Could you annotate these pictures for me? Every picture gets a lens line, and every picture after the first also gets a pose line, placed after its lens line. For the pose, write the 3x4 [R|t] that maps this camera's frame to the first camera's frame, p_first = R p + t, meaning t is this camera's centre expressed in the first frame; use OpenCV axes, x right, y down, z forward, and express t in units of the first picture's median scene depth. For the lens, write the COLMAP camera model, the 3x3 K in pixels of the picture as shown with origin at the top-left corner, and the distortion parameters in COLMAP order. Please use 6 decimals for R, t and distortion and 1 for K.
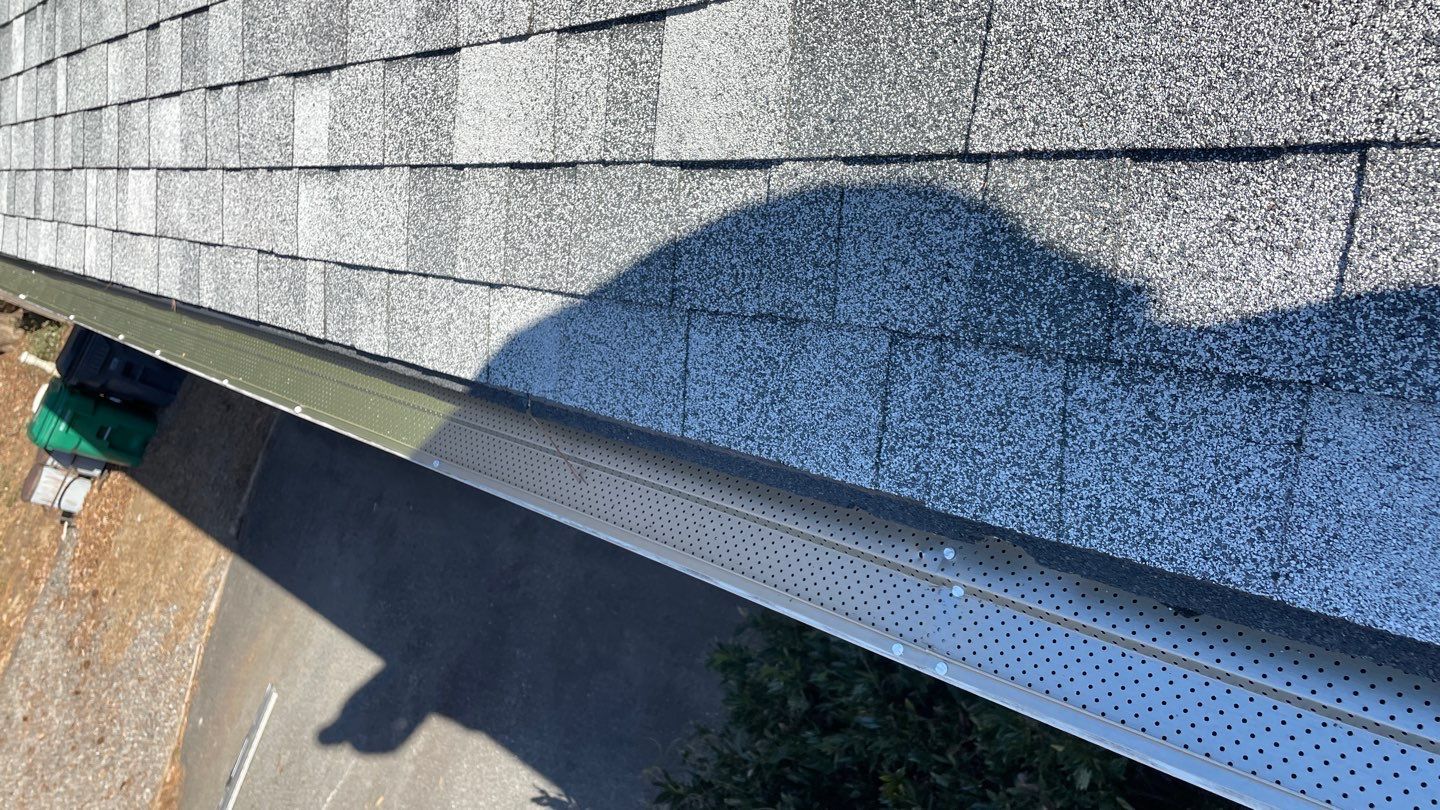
lens RADIAL K [[1054.8, 0, 720.0], [0, 1054.8, 405.0], [0, 0, 1]] dist [0.101645, -0.131423]
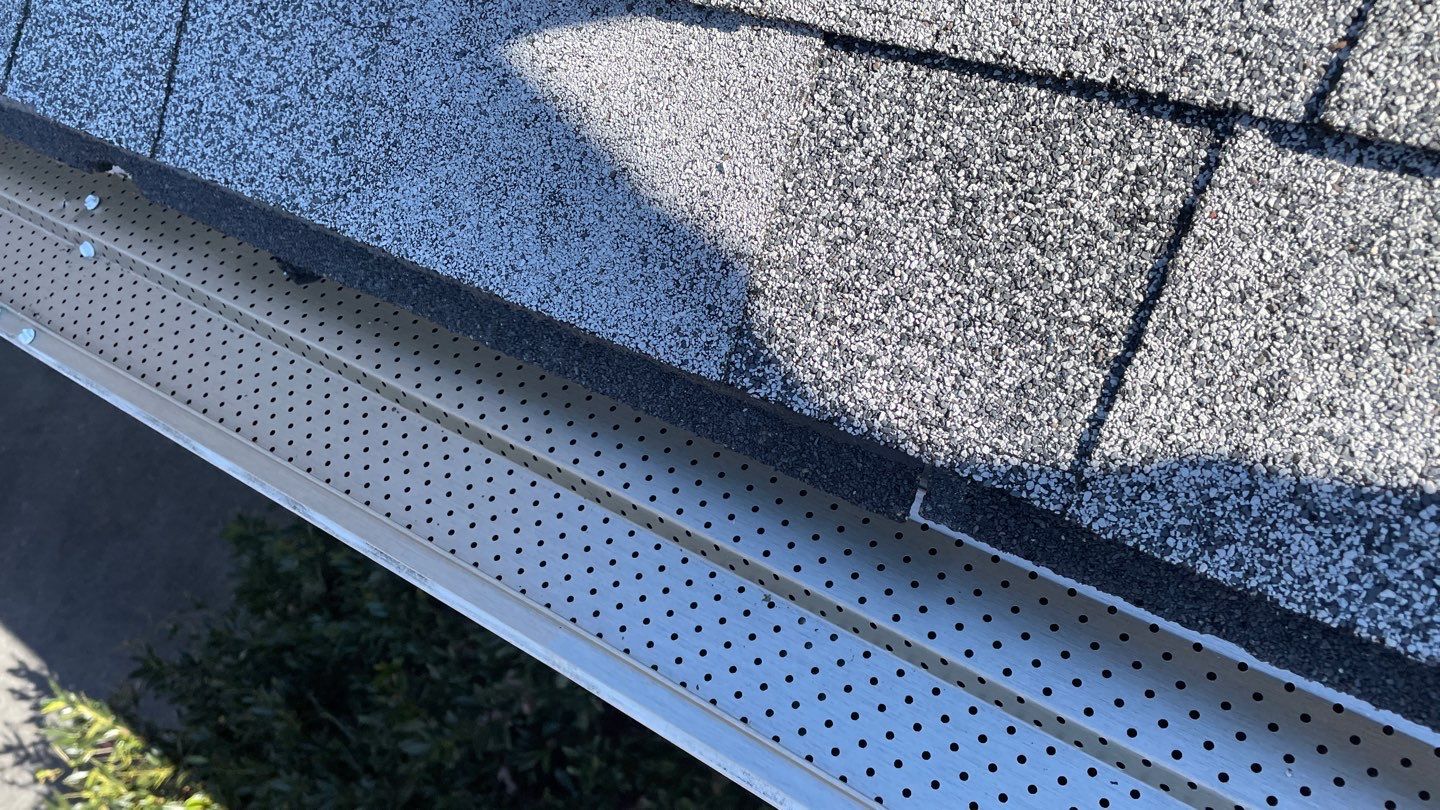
lens RADIAL K [[1054.8, 0, 720.0], [0, 1054.8, 405.0], [0, 0, 1]] dist [0.101645, -0.131423]
pose [[0.934562, 0.185358, 0.303705, 0.513604], [-0.200904, 0.979397, 0.020474, 0.210966], [-0.293653, -0.080149, 0.952546, 0.161572]]
